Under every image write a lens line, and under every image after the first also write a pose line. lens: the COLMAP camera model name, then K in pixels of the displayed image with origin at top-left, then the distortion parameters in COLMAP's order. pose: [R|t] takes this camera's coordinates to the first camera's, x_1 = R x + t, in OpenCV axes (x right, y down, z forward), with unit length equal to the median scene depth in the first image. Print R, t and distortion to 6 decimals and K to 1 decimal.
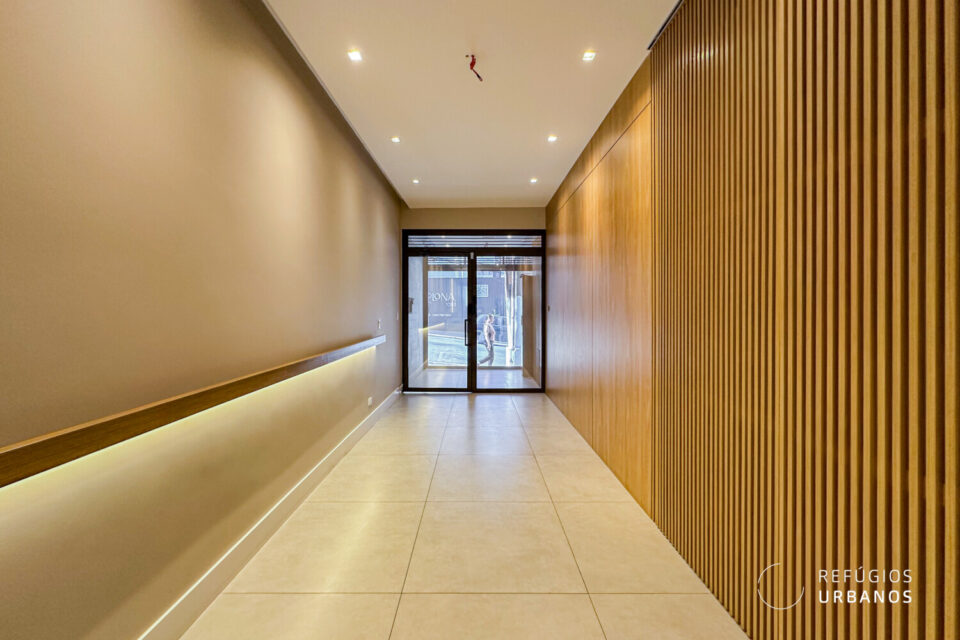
lens RADIAL K [[382.2, 0, 474.6], [0, 382.2, 312.2], [0, 0, 1]] dist [-0.000363, 0.000022]
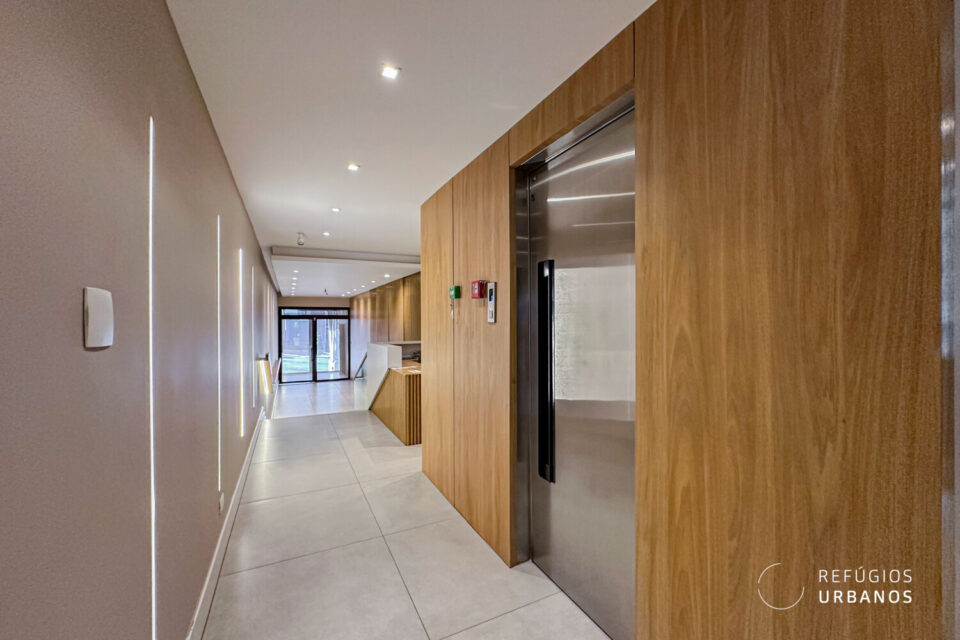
lens RADIAL K [[382.2, 0, 479.8], [0, 382.2, 315.5], [0, 0, 1]] dist [-0.000363, 0.000022]
pose [[0.889589, -0.001078, 0.456761, -0.160029], [0.007286, 0.999903, -0.011829, -0.131822], [-0.456704, 0.013851, 0.889511, -1.336963]]
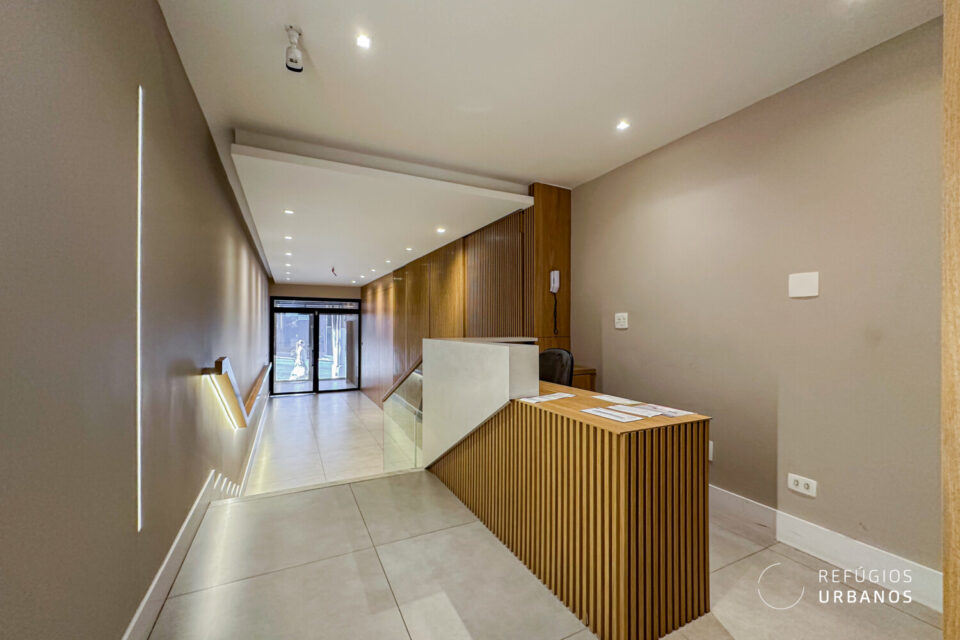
lens RADIAL K [[382.2, 0, 477.7], [0, 382.2, 323.1], [0, 0, 1]] dist [-0.000363, 0.000022]
pose [[0.890966, 0.006100, 0.454029, -0.136866], [-0.004570, 0.999980, -0.004467, -0.097148], [-0.454047, 0.001905, 0.890976, -0.833976]]
